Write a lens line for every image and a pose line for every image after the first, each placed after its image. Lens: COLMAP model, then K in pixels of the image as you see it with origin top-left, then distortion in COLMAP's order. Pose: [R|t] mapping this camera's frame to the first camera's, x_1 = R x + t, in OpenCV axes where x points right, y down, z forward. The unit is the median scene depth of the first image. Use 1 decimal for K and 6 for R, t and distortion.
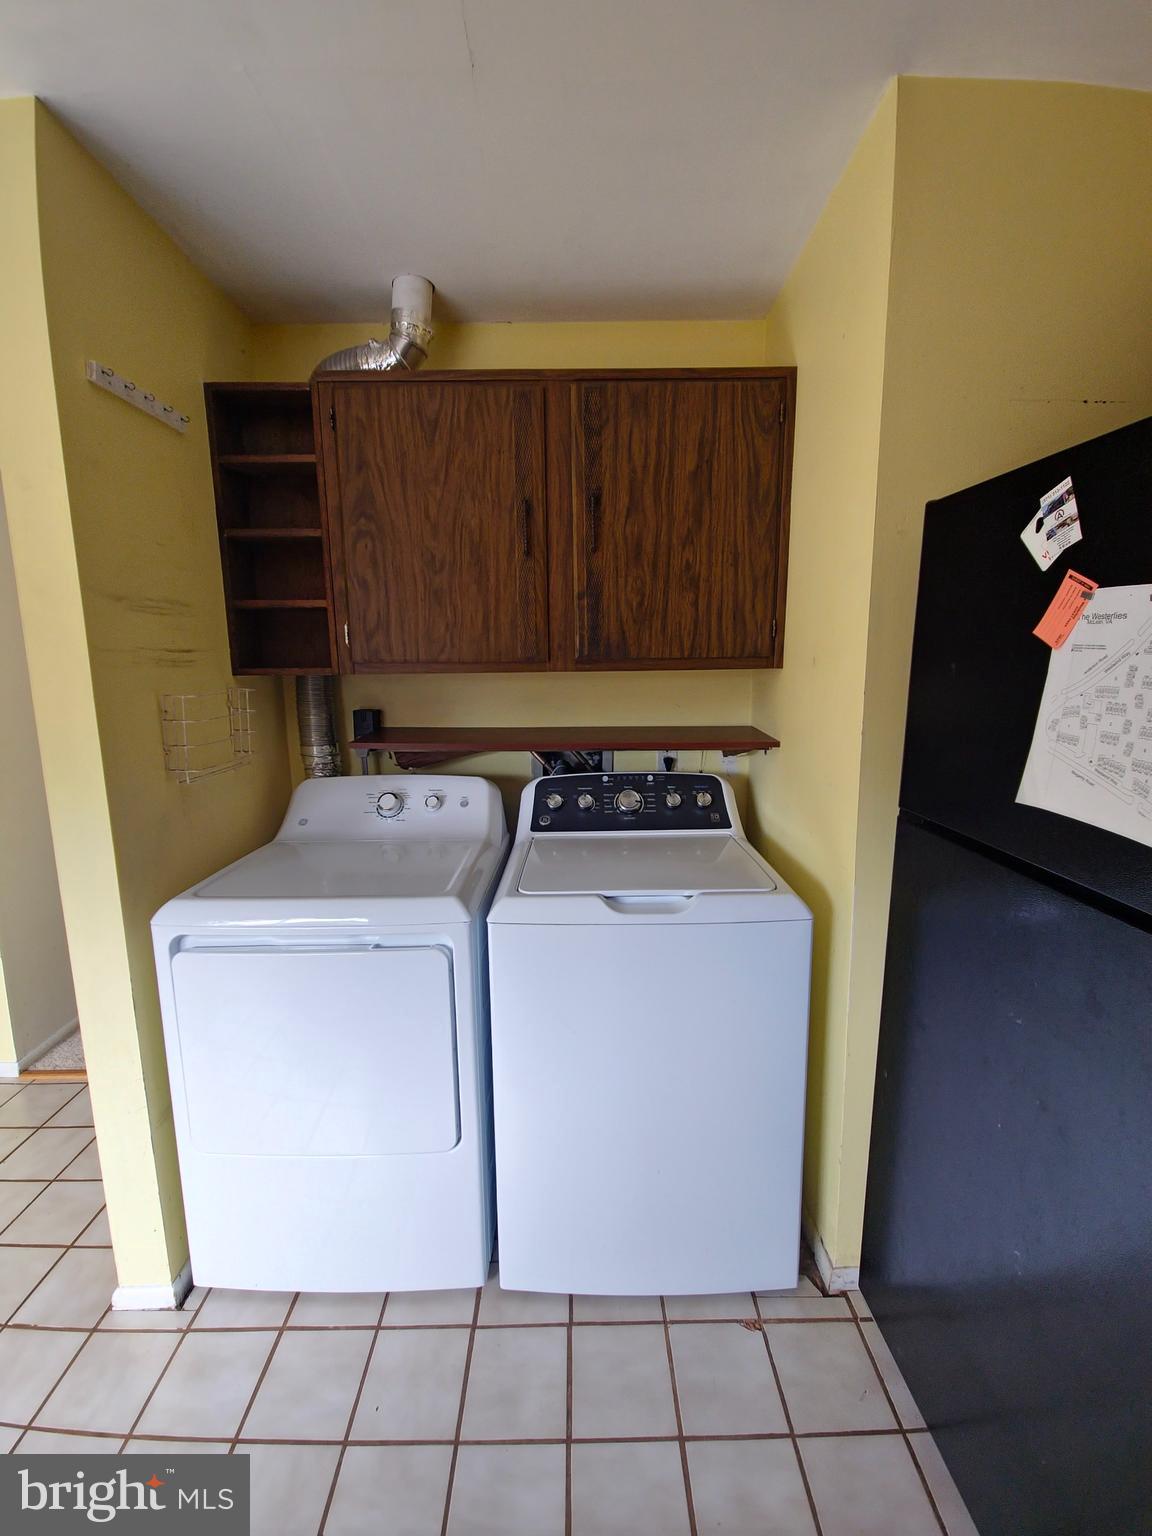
lens RADIAL K [[646.1, 0, 574.7], [0, 646.1, 764.6], [0, 0, 1]] dist [0.003639, 0.000187]
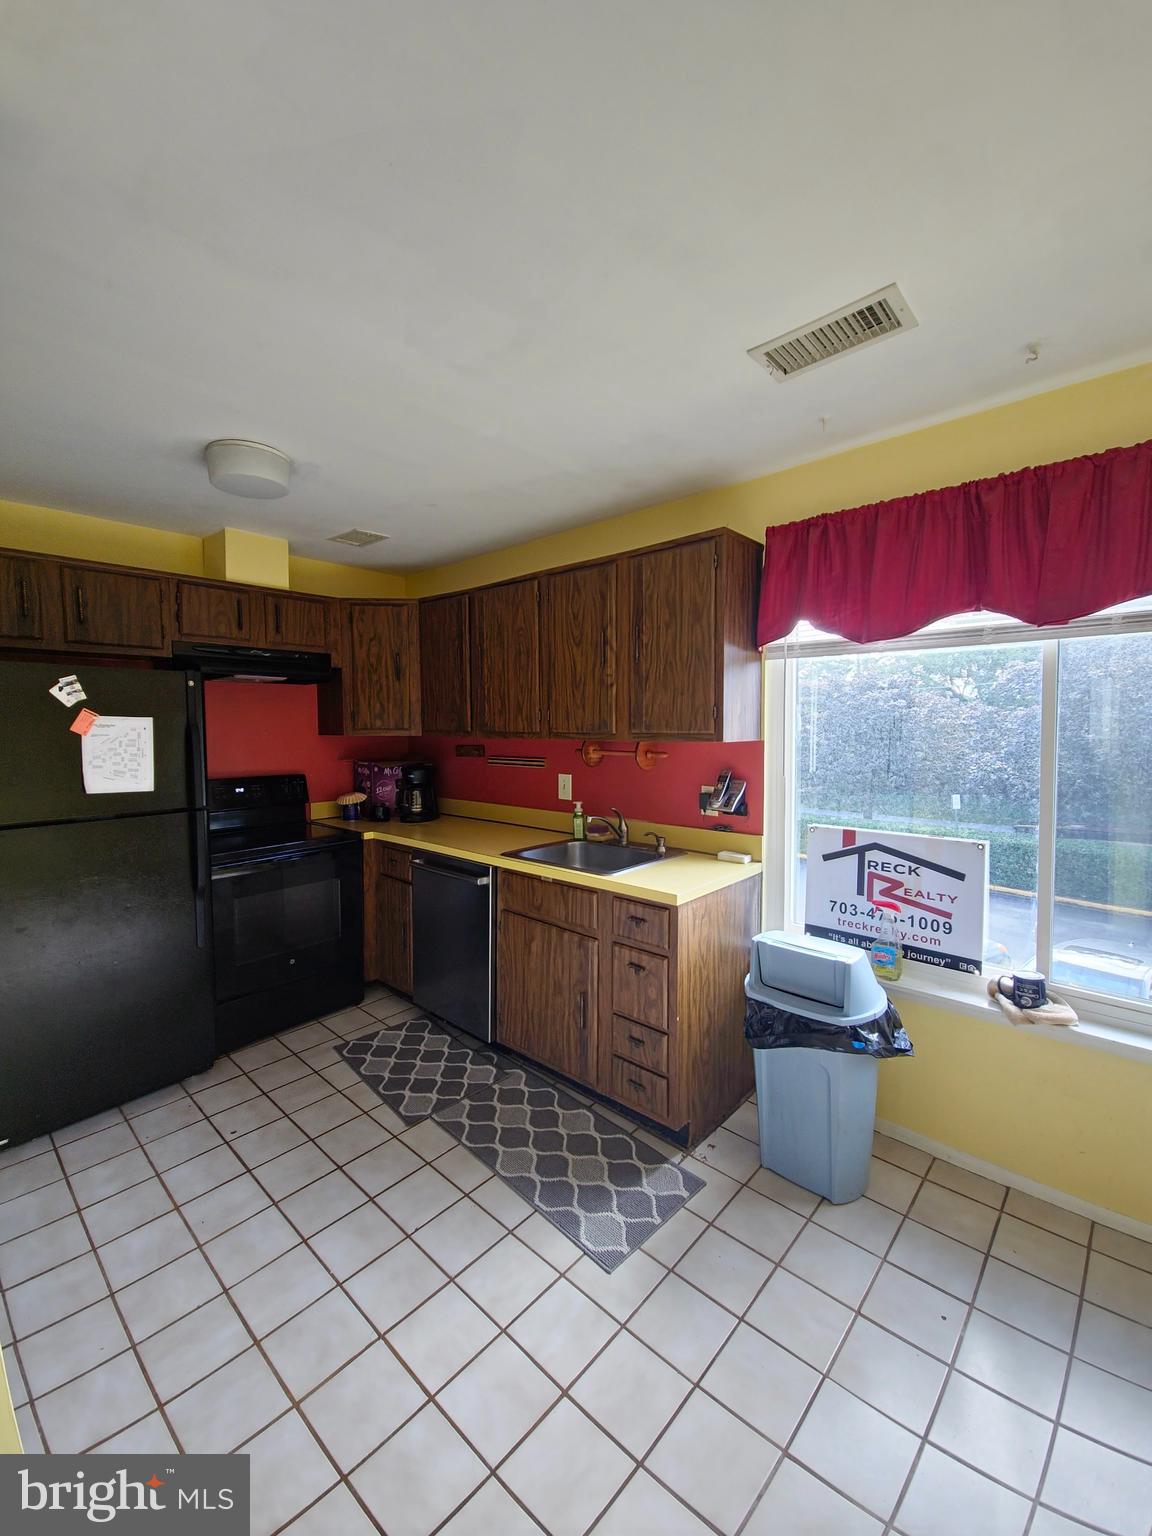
lens RADIAL K [[646.1, 0, 574.4], [0, 646.1, 761.7], [0, 0, 1]] dist [0.003639, 0.000187]
pose [[-0.737718, -0.029725, 0.674454, -2.736736], [0.117208, 0.978219, 0.171315, -0.306216], [-0.664856, 0.205434, -0.718167, 1.657205]]
